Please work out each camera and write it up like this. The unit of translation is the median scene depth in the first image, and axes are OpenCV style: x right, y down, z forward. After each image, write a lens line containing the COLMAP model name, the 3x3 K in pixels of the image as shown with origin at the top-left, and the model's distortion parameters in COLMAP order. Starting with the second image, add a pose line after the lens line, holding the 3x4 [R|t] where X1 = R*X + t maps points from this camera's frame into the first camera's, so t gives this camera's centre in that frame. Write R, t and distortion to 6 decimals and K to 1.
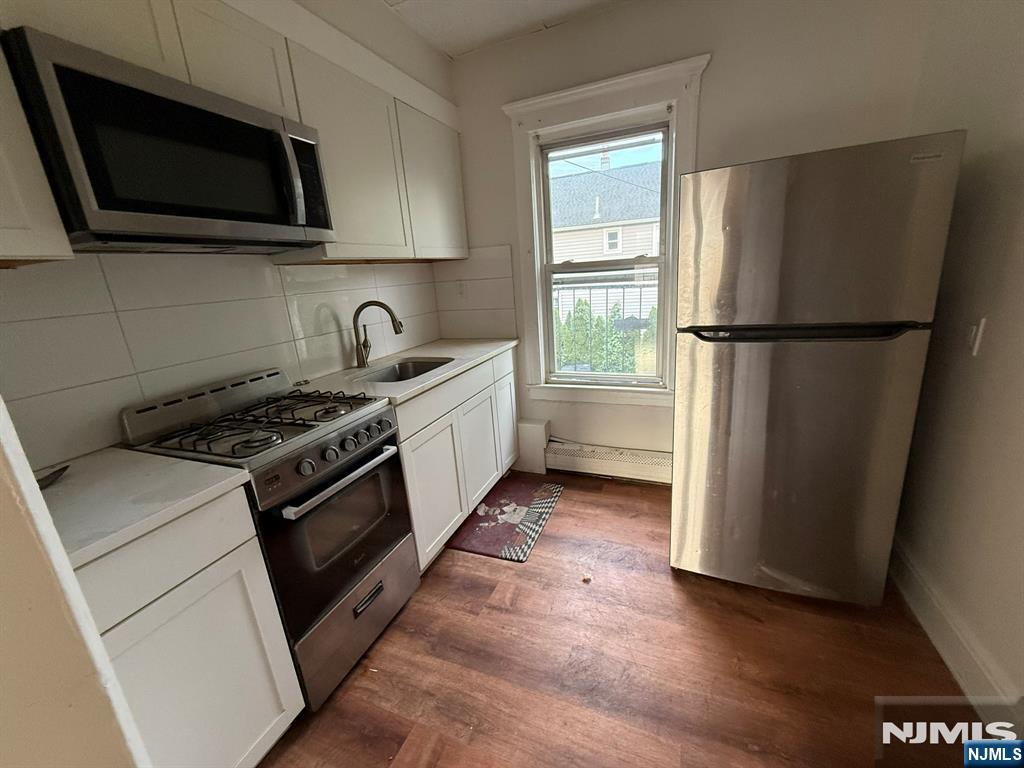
lens RADIAL K [[413.0, 0, 517.1], [0, 413.0, 382.4], [0, 0, 1]] dist [-0.003053, 0.000042]
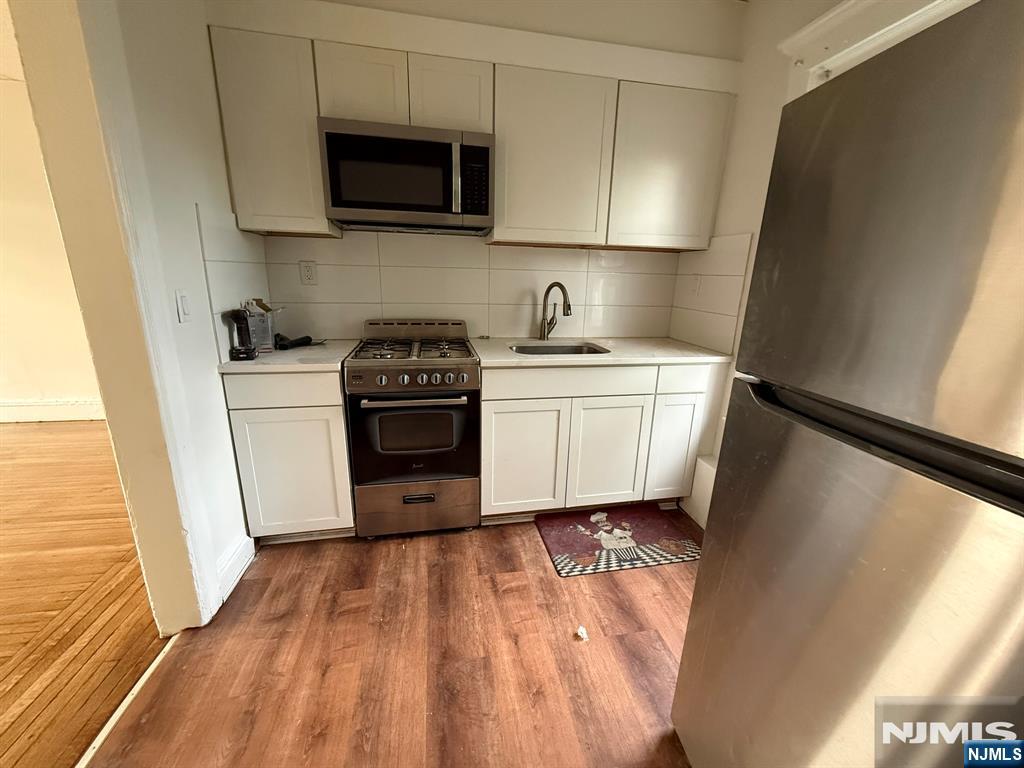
lens RADIAL K [[413.0, 0, 518.3], [0, 413.0, 384.1], [0, 0, 1]] dist [-0.003053, 0.000042]
pose [[0.539628, 0.298611, -0.787168, 0.678262], [-0.280426, 0.945347, 0.166375, -0.119632], [0.793828, 0.130962, 0.593874, 0.383521]]
